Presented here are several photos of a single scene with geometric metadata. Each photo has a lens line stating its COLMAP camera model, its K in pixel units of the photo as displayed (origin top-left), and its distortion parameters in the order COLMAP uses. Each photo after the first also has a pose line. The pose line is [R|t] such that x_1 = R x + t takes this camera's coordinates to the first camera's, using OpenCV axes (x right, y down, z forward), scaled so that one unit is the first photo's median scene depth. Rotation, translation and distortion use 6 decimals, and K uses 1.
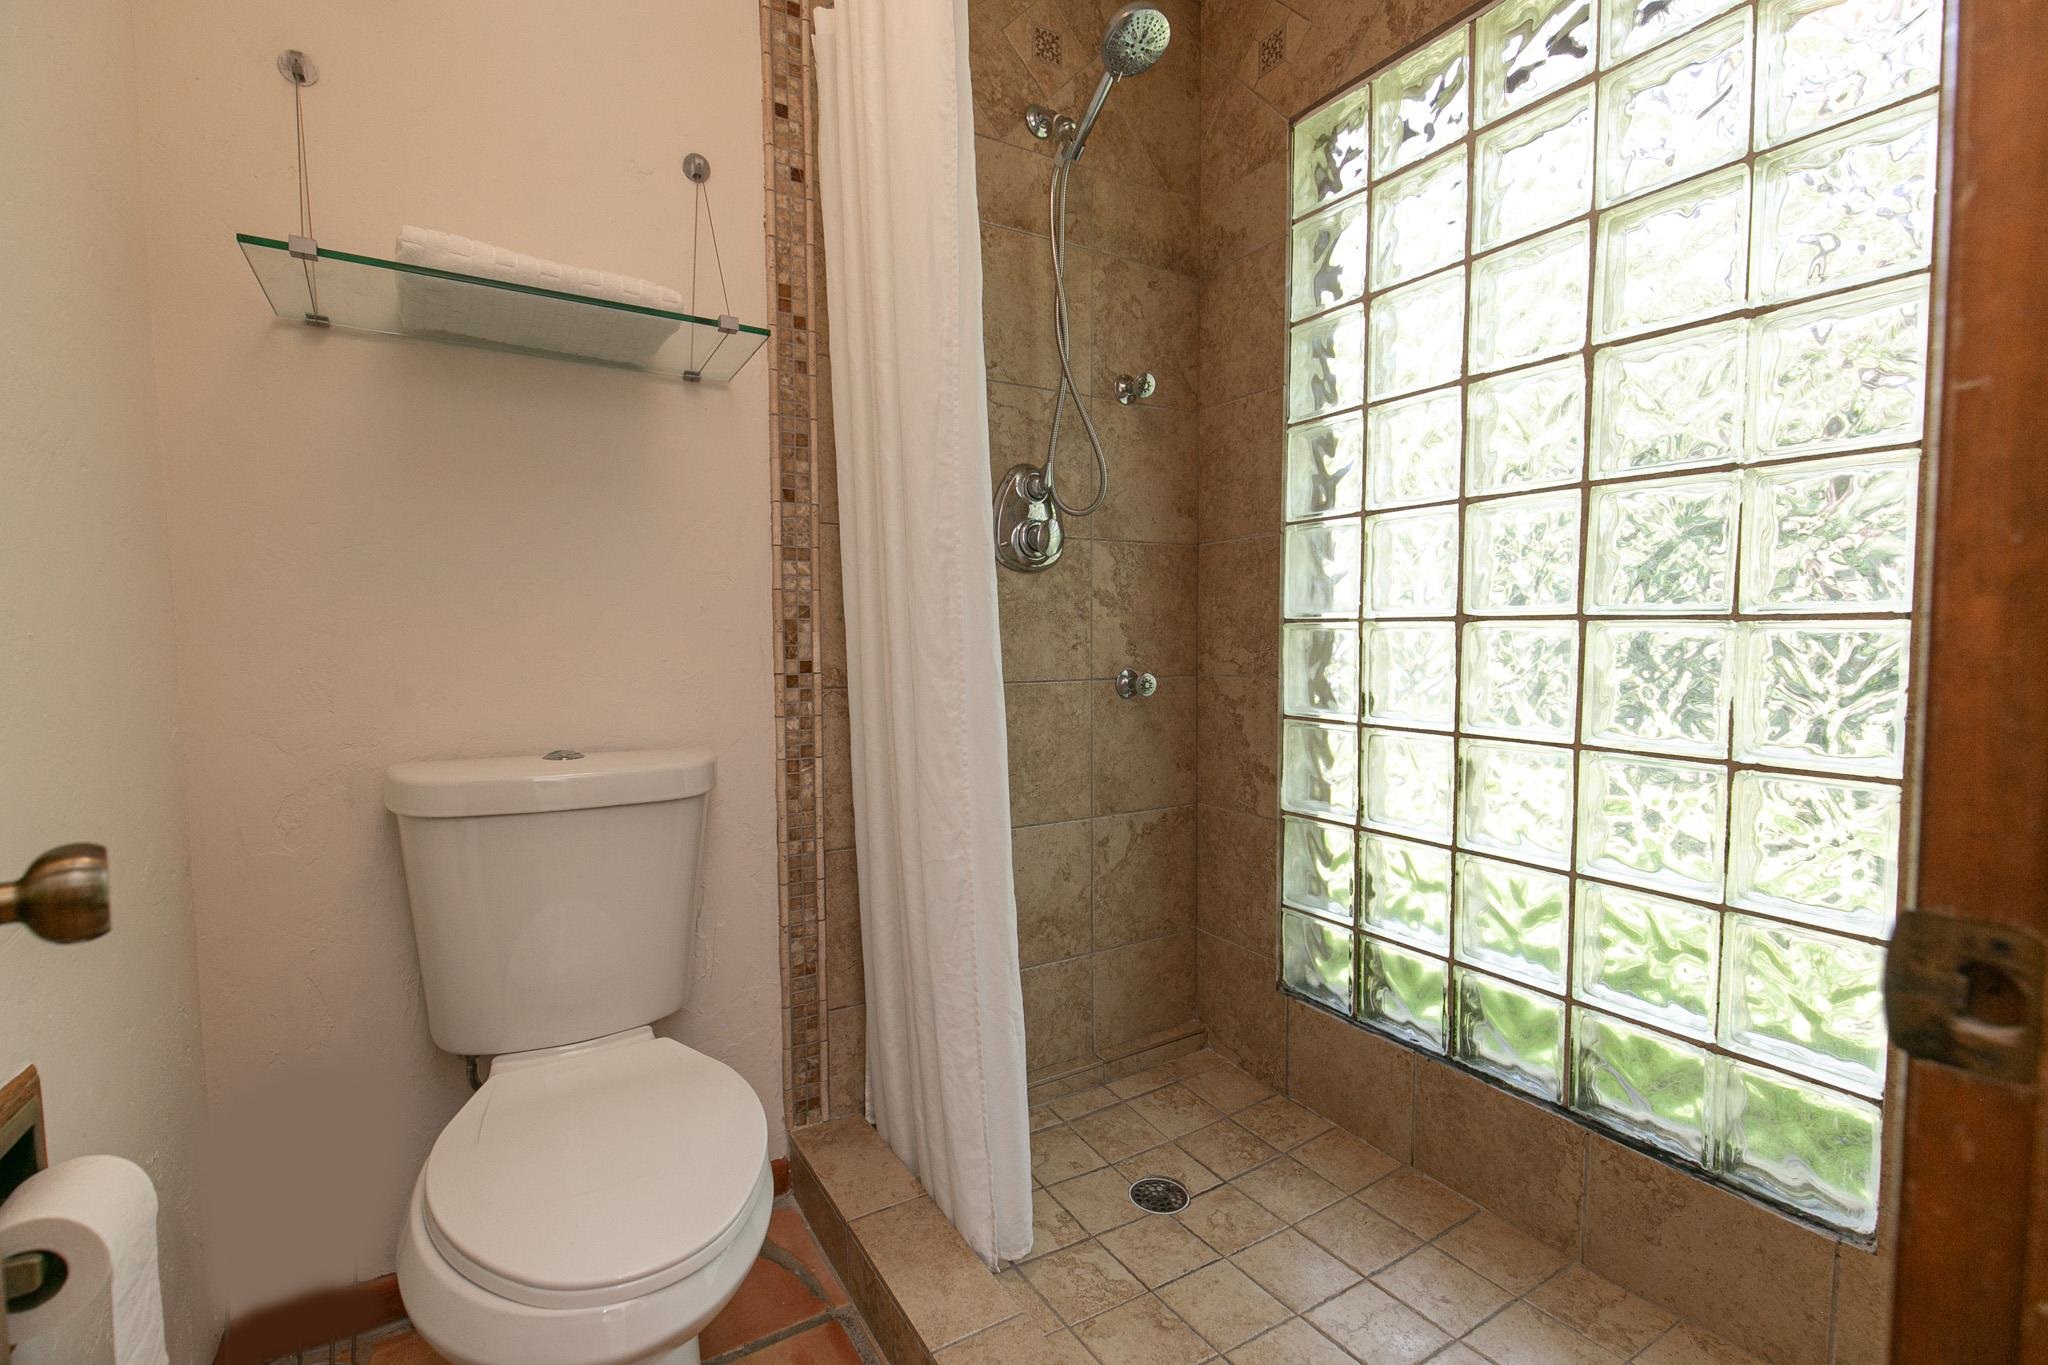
lens RADIAL K [[912.2, 0, 1017.5], [0, 912.2, 685.3], [0, 0, 1]] dist [-0.001785, -0.000845]
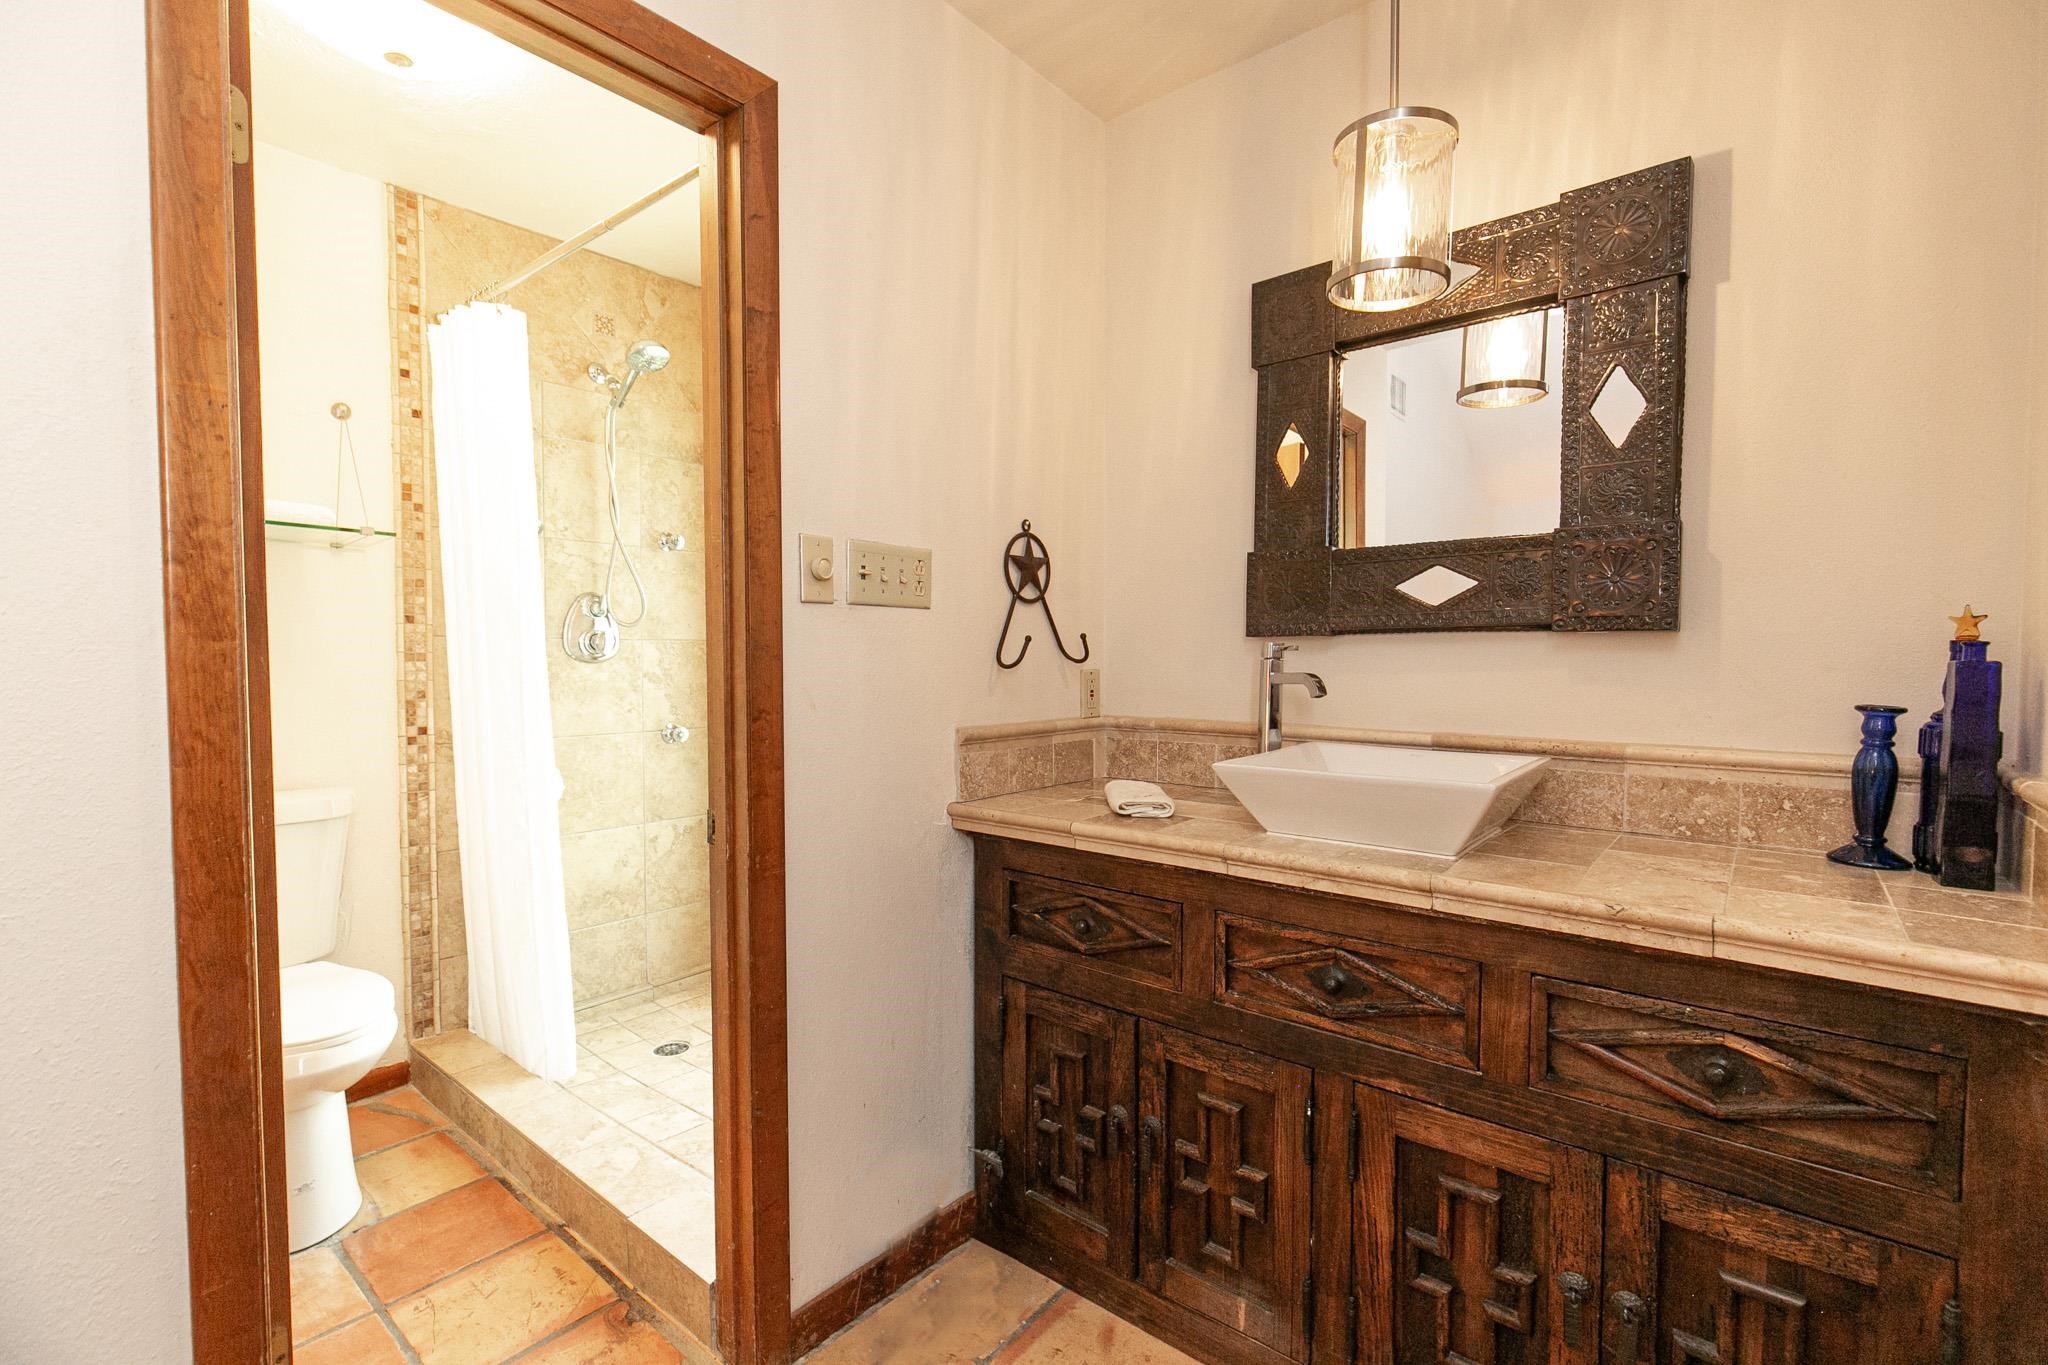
lens RADIAL K [[912.2, 0, 1017.5], [0, 912.2, 685.3], [0, 0, 1]] dist [-0.001785, -0.000845]
pose [[0.943108, -0.005213, 0.332445, 0.193041], [0.014499, 0.999571, -0.025456, -0.041965], [-0.332169, 0.028828, 0.942779, -0.743216]]
